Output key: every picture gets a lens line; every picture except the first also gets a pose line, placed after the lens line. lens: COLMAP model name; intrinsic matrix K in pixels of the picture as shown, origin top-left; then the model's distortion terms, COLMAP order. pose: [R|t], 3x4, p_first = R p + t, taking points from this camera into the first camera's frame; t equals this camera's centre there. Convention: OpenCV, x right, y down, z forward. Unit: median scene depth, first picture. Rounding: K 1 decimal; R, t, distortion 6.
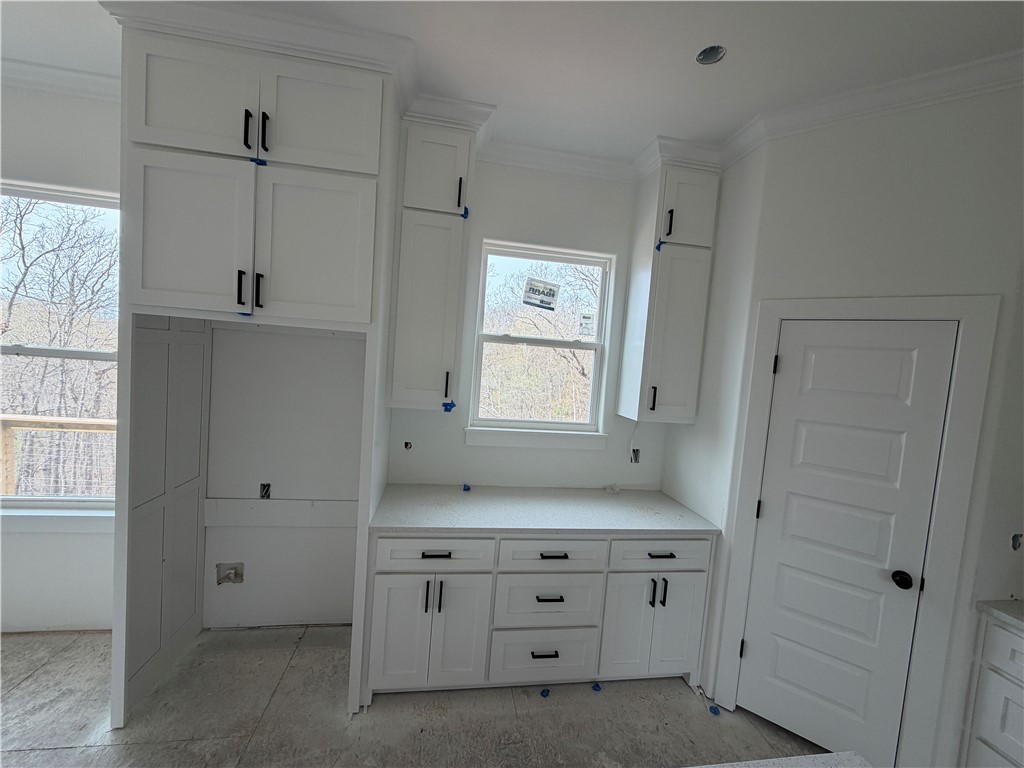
lens RADIAL K [[407.5, 0, 510.7], [0, 407.5, 384.9], [0, 0, 1]] dist [0.000043, 0.000148]
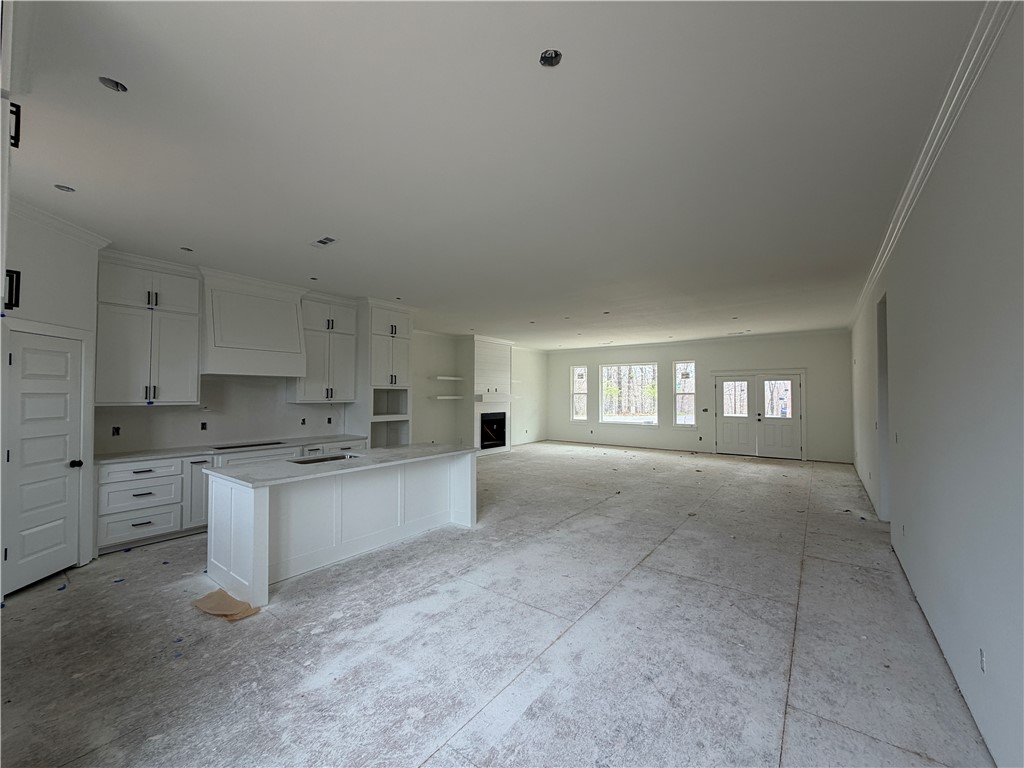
lens RADIAL K [[407.5, 0, 510.7], [0, 407.5, 384.9], [0, 0, 1]] dist [0.000043, 0.000148]
pose [[-0.690610, -0.058782, 0.720835, -1.663040], [-0.006020, 0.997124, 0.075545, -0.076498], [-0.723203, 0.047833, -0.688977, 0.656282]]
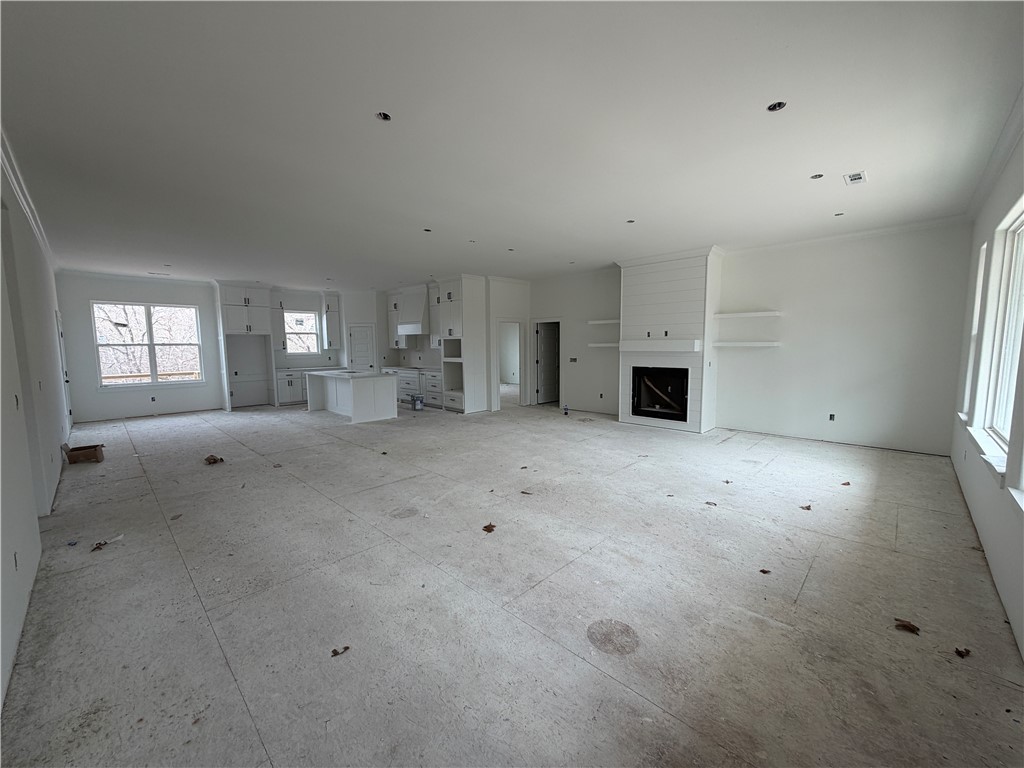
lens RADIAL K [[407.5, 0, 510.7], [0, 407.5, 384.9], [0, 0, 1]] dist [0.000043, 0.000148]
pose [[0.797423, -0.141786, 0.586527, -0.931387], [0.109096, 0.989860, 0.090965, 0.342608], [-0.593477, -0.008550, 0.804805, -4.585027]]
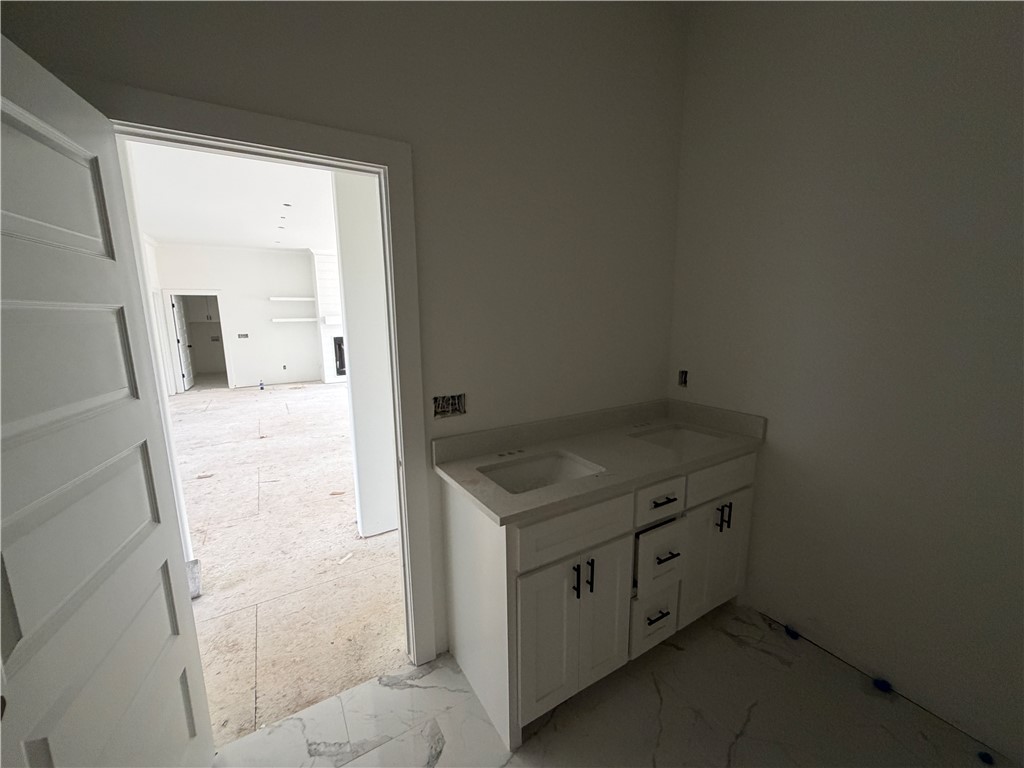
lens RADIAL K [[407.5, 0, 510.7], [0, 407.5, 384.9], [0, 0, 1]] dist [0.000043, 0.000148]
pose [[-0.378303, -0.225240, 0.897861, -2.801388], [0.045672, 0.964222, 0.261131, 0.058356], [-0.924554, 0.139794, -0.354481, -2.504200]]
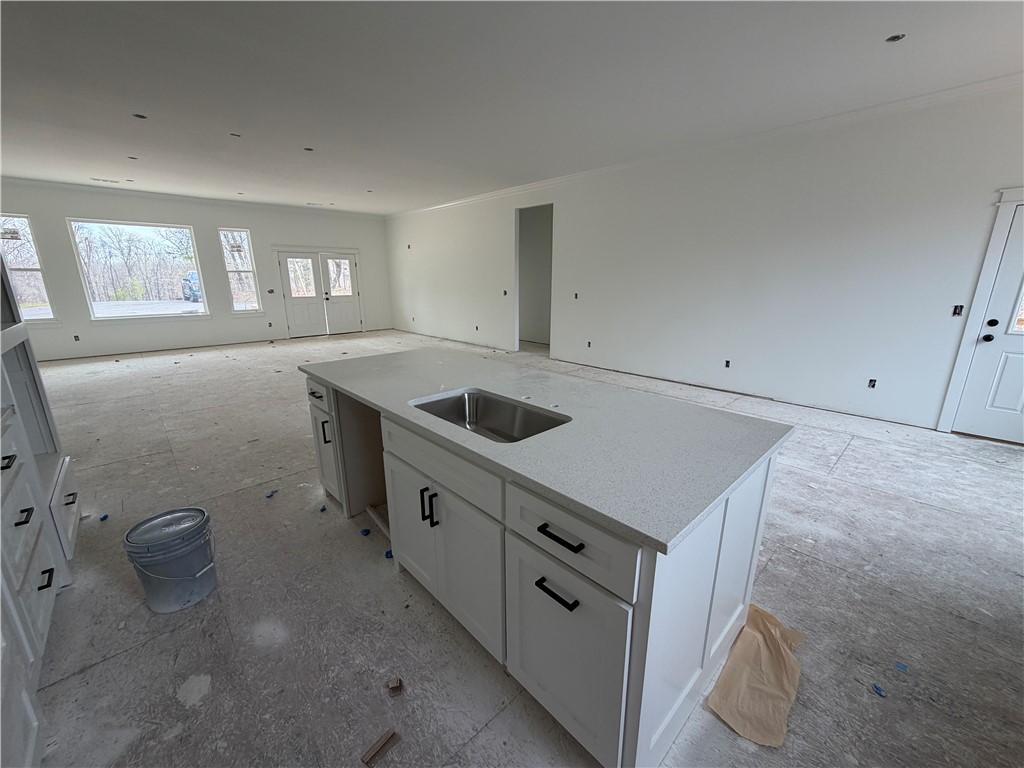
lens RADIAL K [[407.5, 0, 510.7], [0, 407.5, 384.9], [0, 0, 1]] dist [0.000043, 0.000148]
pose [[-0.824779, 0.070850, -0.560999, 0.719364], [-0.098190, 0.959102, 0.265486, 0.150147], [0.556864, 0.274052, -0.784091, 0.625532]]
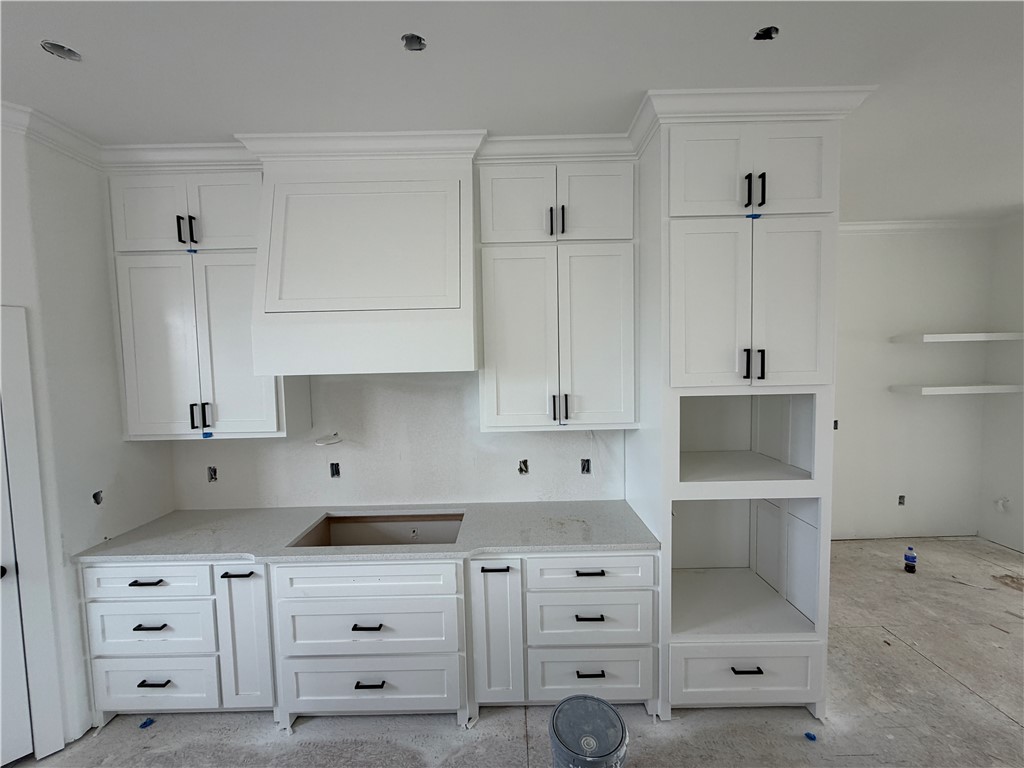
lens RADIAL K [[407.5, 0, 510.7], [0, 407.5, 384.9], [0, 0, 1]] dist [0.000043, 0.000148]
pose [[0.155113, -0.135304, 0.978587, 0.166561], [0.100833, 0.987571, 0.120564, 0.001973], [-0.982737, 0.079973, 0.166828, -0.424108]]
